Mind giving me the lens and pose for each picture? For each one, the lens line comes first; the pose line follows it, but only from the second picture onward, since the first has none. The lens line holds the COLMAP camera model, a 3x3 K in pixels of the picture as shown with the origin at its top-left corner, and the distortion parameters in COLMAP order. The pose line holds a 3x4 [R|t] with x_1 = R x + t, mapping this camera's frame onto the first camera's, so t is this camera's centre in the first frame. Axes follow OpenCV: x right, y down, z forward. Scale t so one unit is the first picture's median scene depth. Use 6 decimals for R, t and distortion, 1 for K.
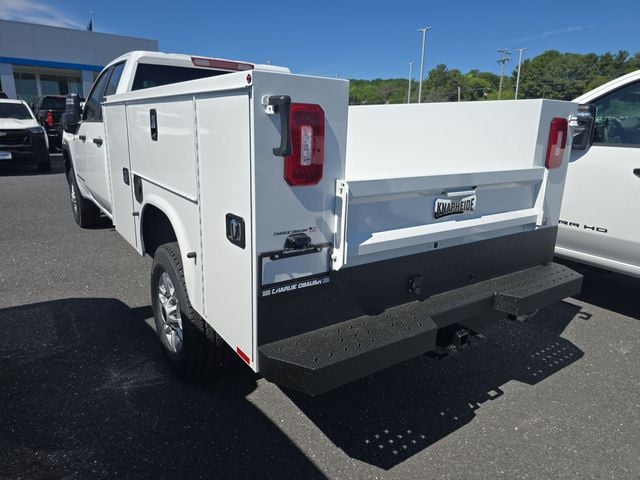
lens RADIAL K [[437.7, 0, 324.3], [0, 437.7, 238.5], [0, 0, 1]] dist [0.026193, -0.024190]
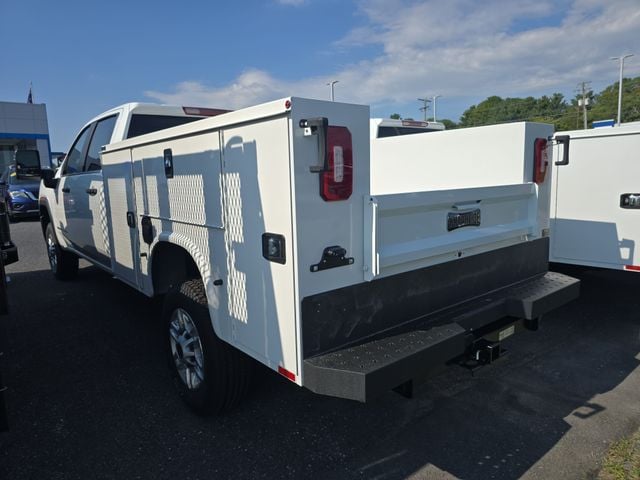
lens RADIAL K [[437.7, 0, 324.5], [0, 437.7, 236.2], [0, 0, 1]] dist [0.026193, -0.024190]
pose [[0.994876, -0.067277, 0.075467, -0.149721], [0.075395, 0.991017, -0.110459, 0.073459], [-0.067358, 0.115583, 0.991011, -0.045191]]
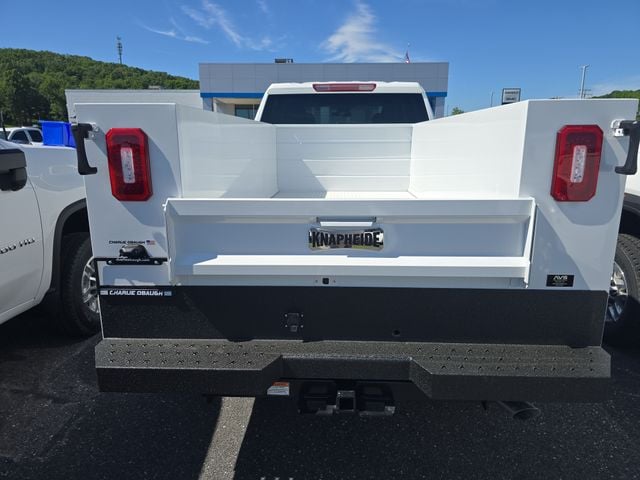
lens RADIAL K [[437.7, 0, 322.5], [0, 437.7, 242.4], [0, 0, 1]] dist [0.026193, -0.024190]
pose [[0.797319, 0.108838, -0.593664, 0.906588], [-0.127463, 0.991786, 0.010638, -0.083050], [0.589946, 0.067188, 0.804642, 0.366198]]
